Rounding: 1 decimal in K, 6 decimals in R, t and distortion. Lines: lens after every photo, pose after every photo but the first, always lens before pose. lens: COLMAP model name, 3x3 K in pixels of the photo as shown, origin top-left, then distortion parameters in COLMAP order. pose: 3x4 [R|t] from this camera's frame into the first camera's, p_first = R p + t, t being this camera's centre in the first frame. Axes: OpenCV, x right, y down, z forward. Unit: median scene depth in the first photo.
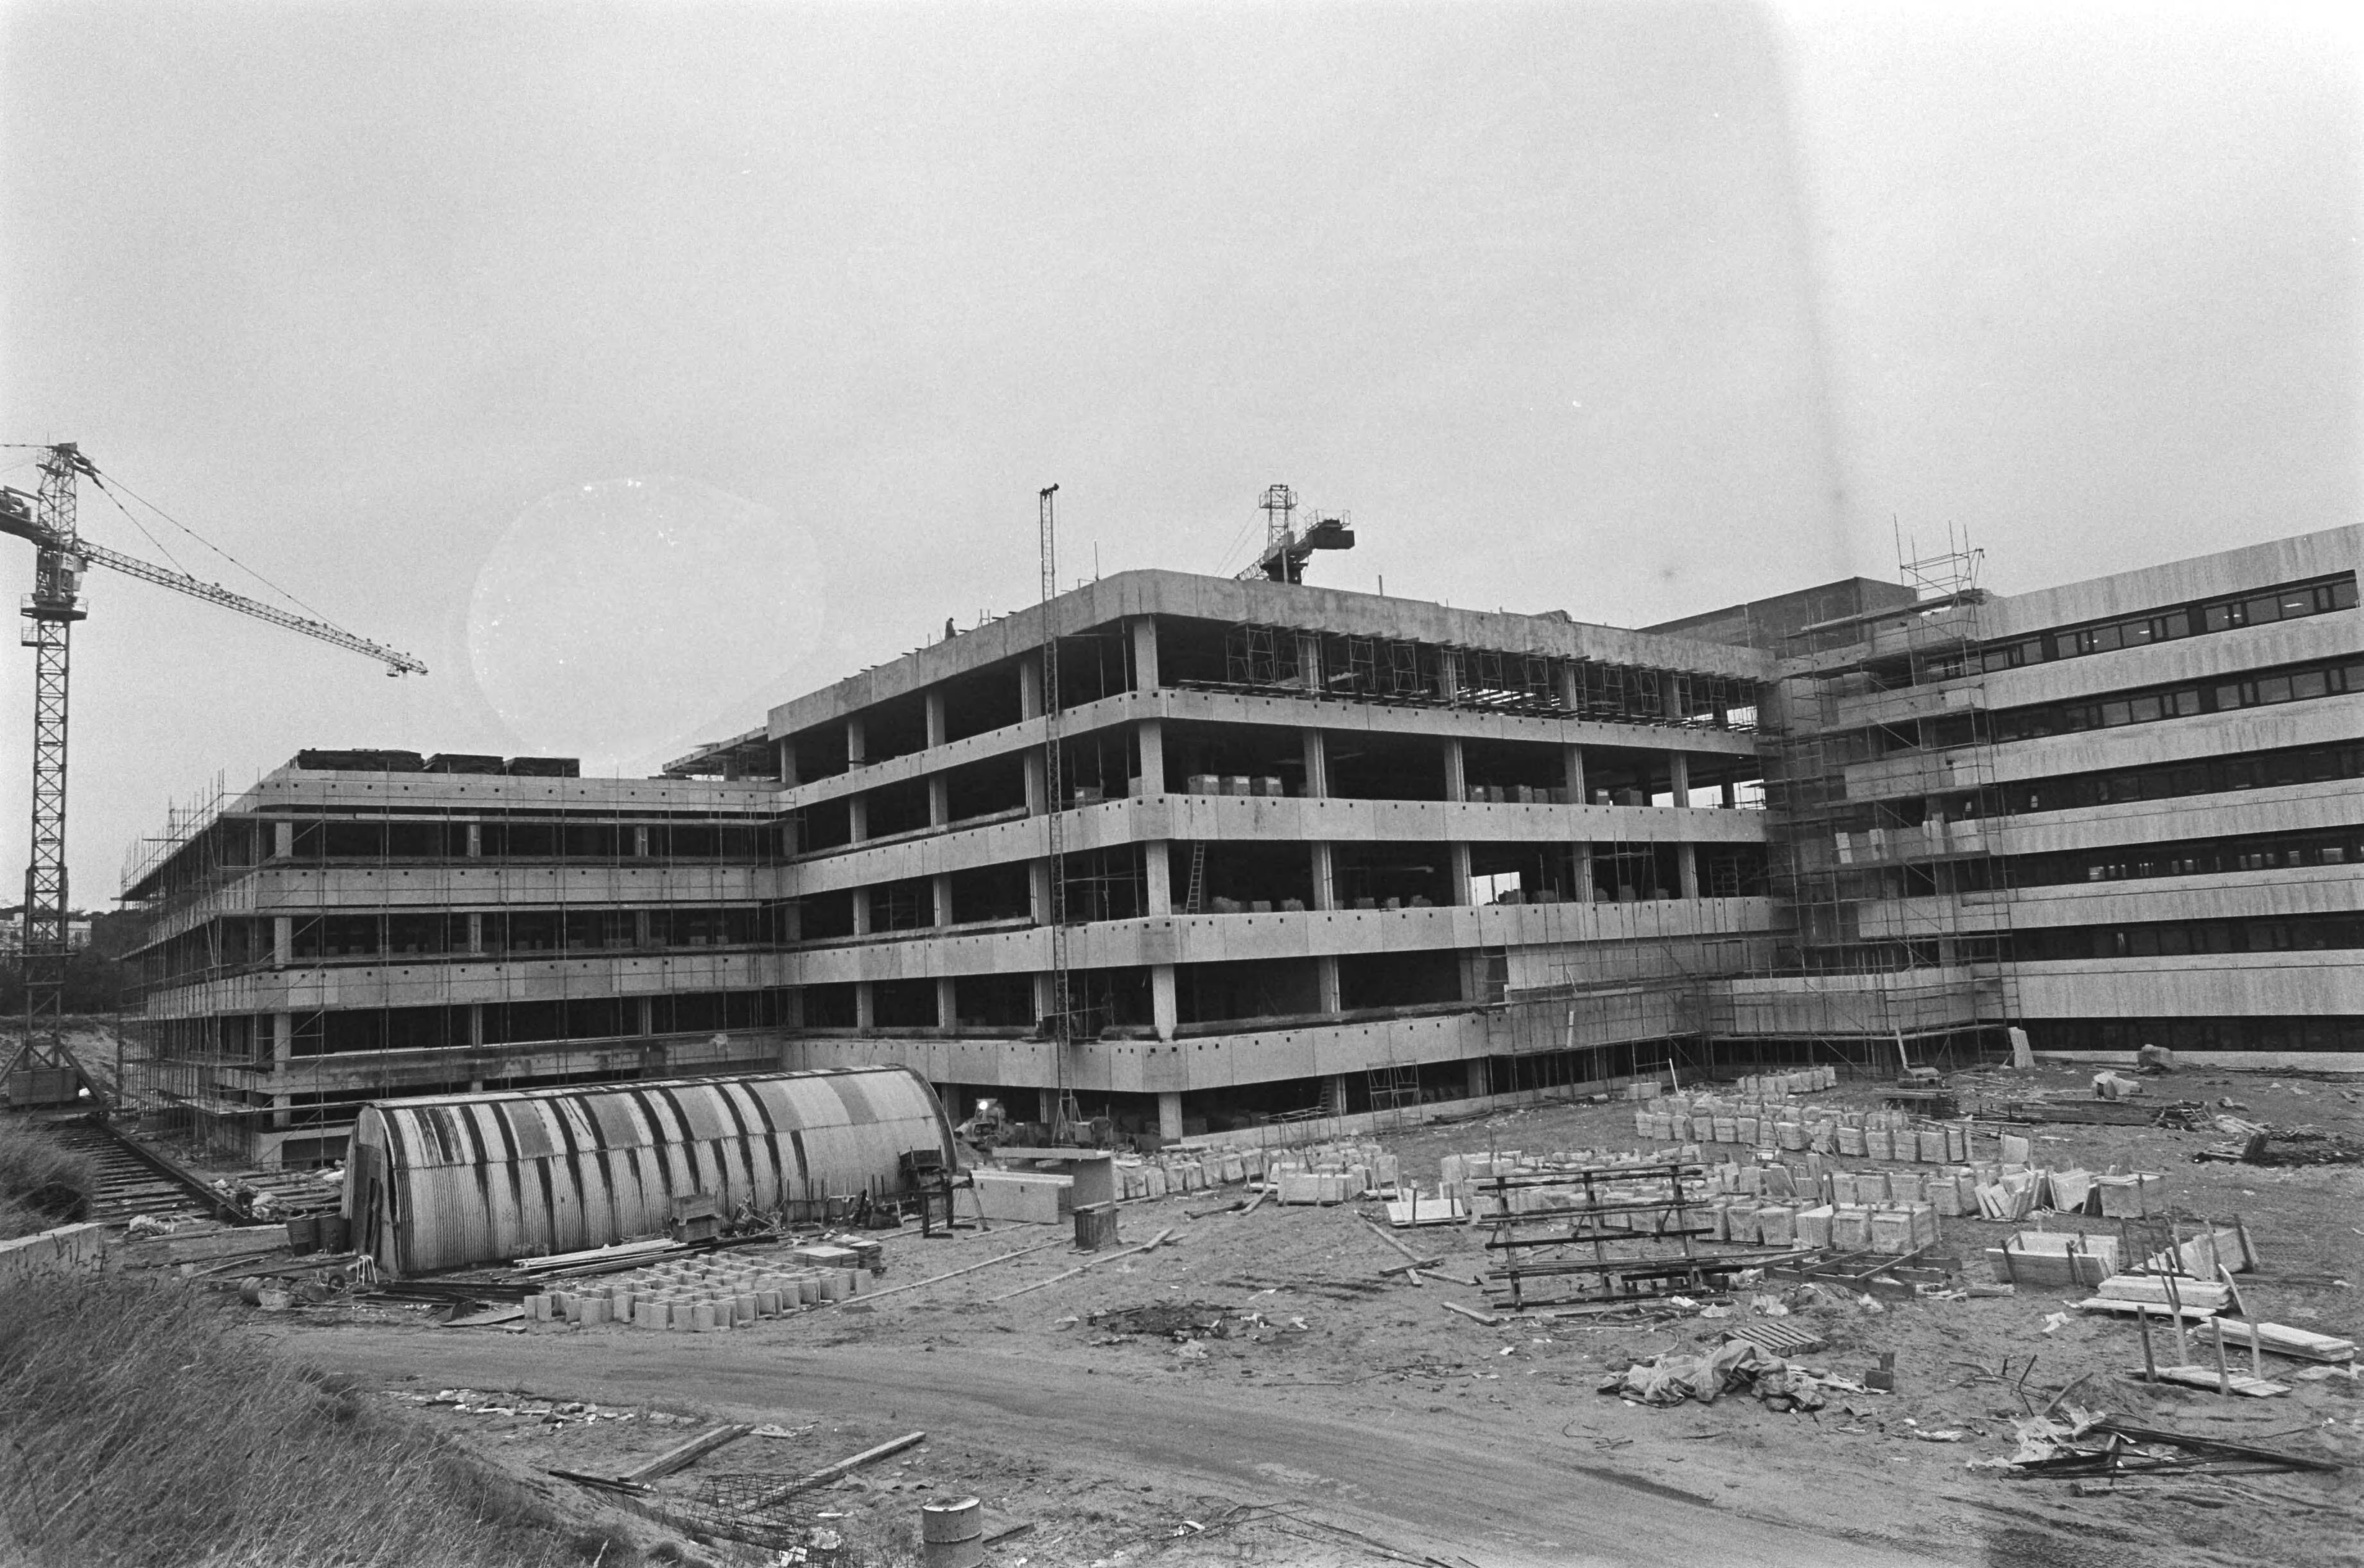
lens RADIAL K [[1644.2, 0, 1182.0], [0, 1644.2, 784.0], [0, 0, 1]] dist [-0.021392, 0.000810]
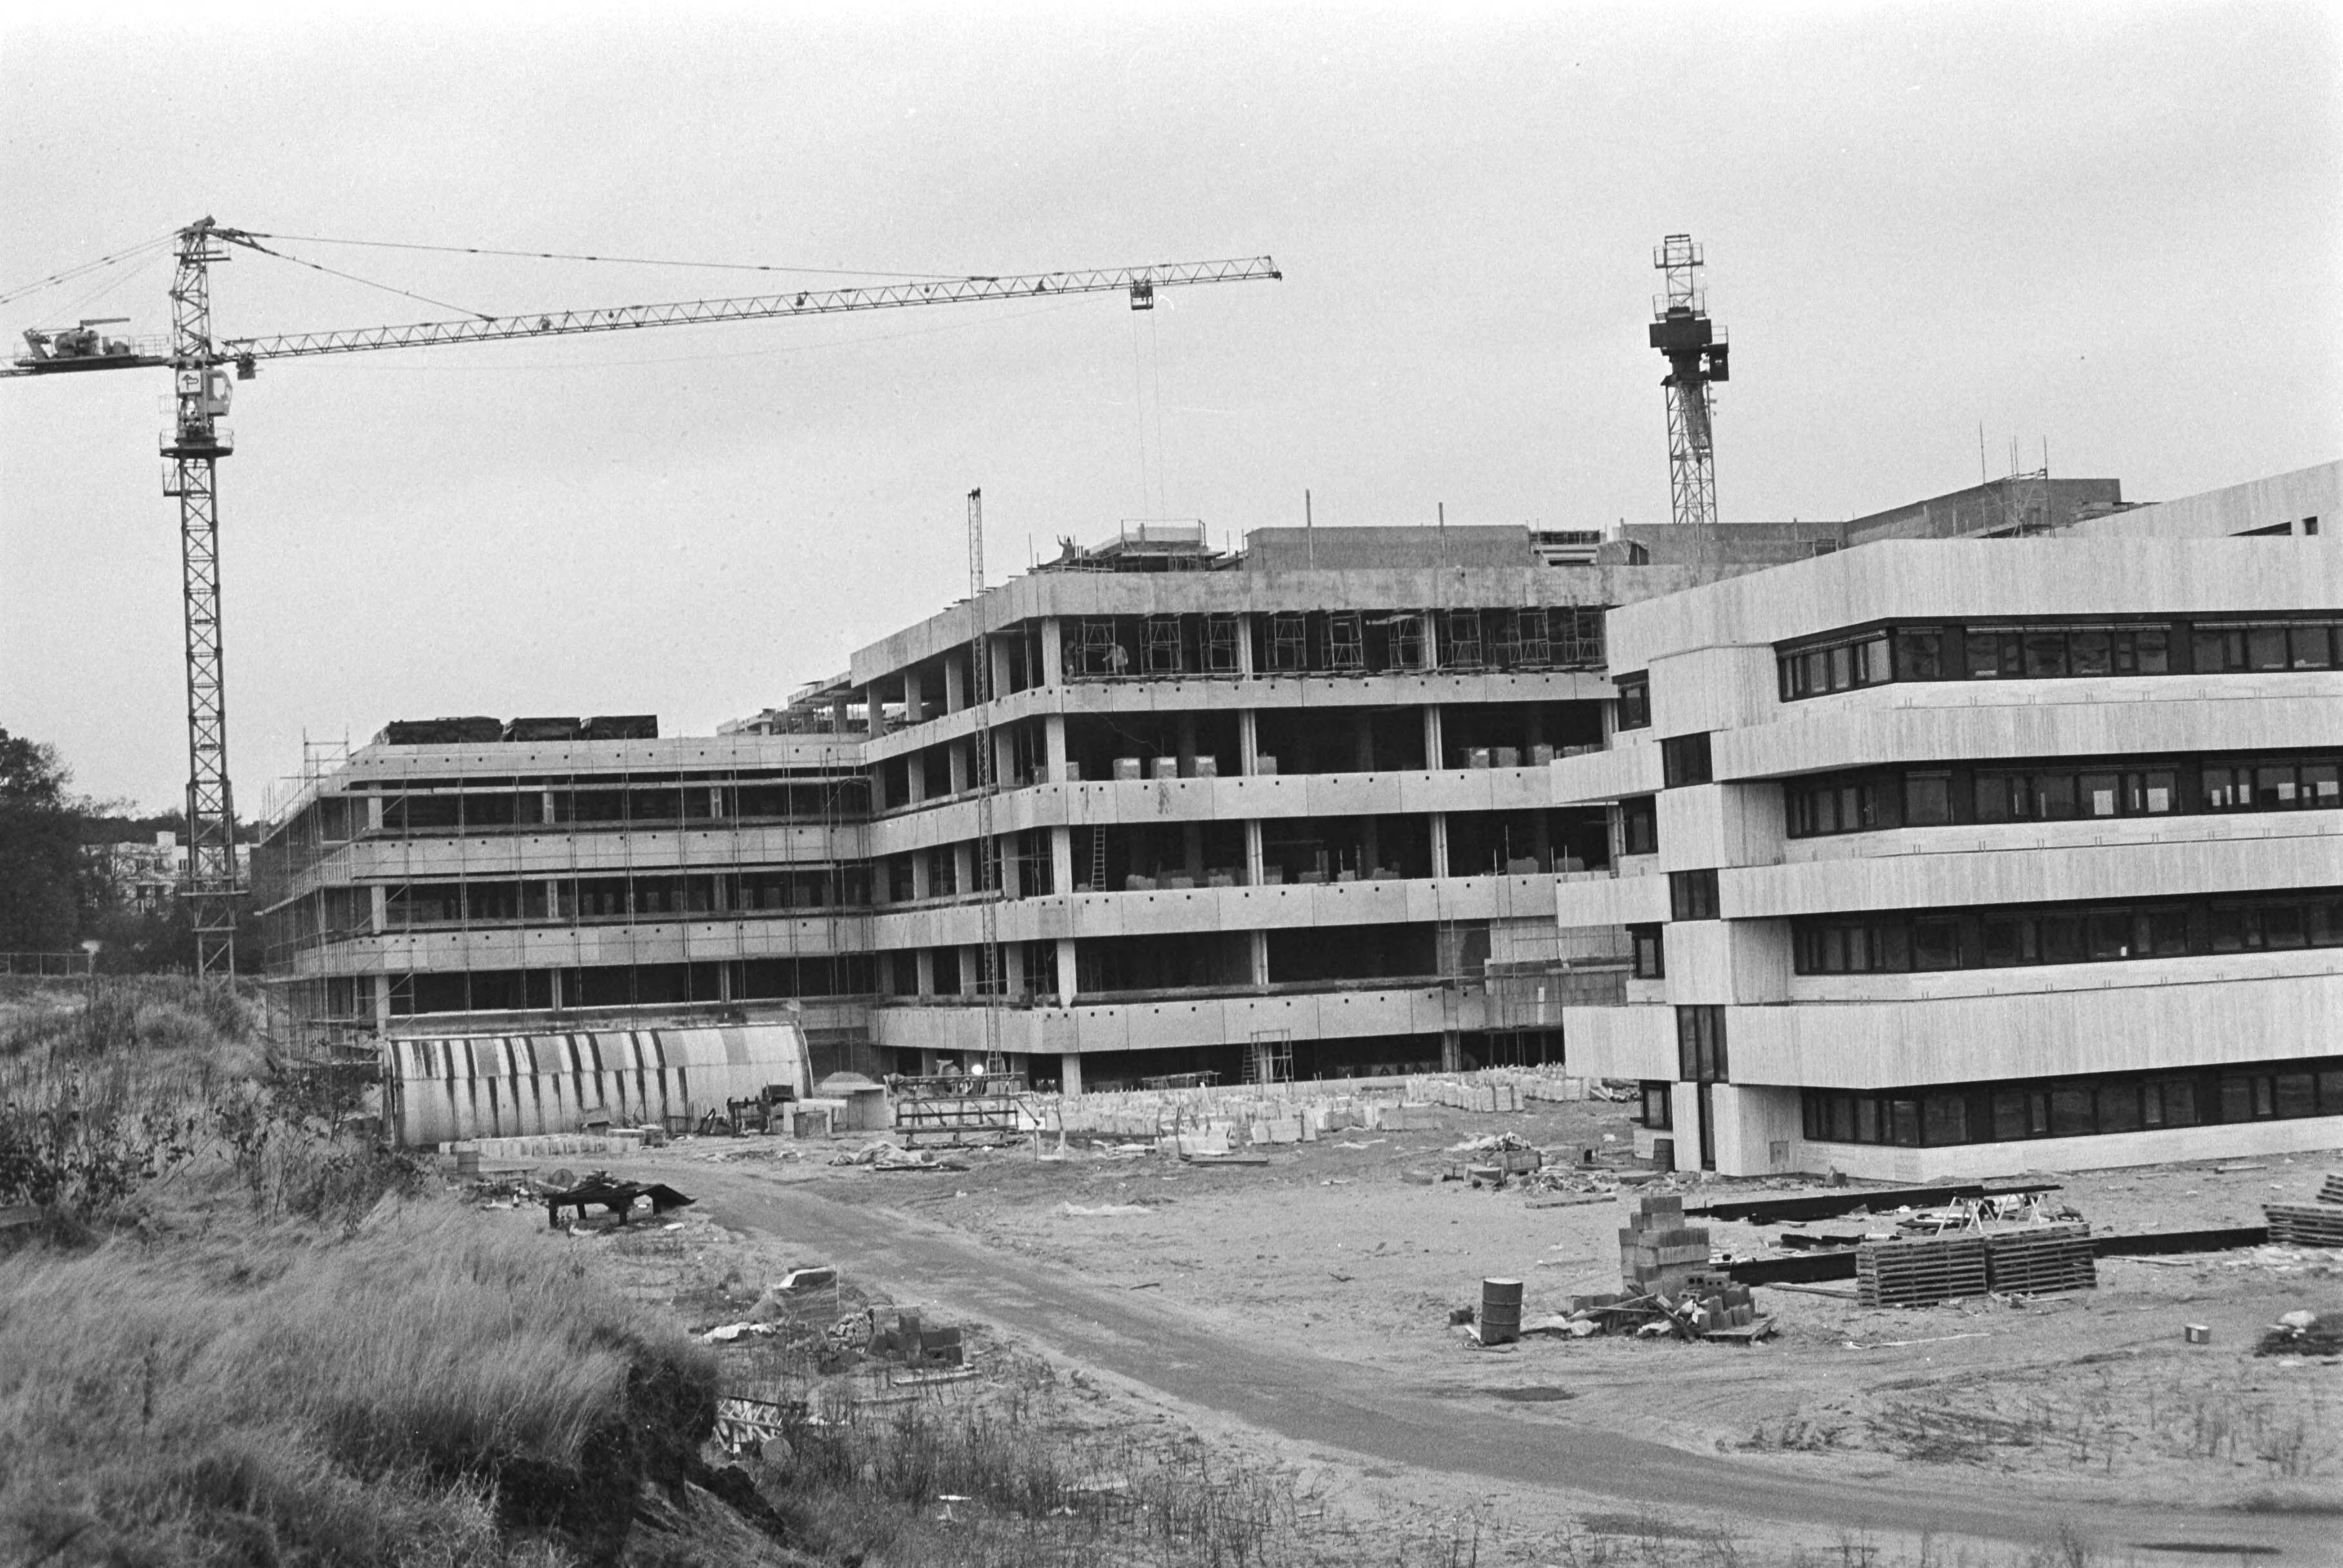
lens RADIAL K [[3535.3, 0, 1171.5], [0, 3535.3, 784.0], [0, 0, 1]] dist [0.008368, -0.026013]
pose [[0.943334, -0.006532, -0.331780, 0.709225], [0.033196, 0.996649, 0.074764, -0.140820], [0.330180, -0.081541, 0.940389, -1.000467]]
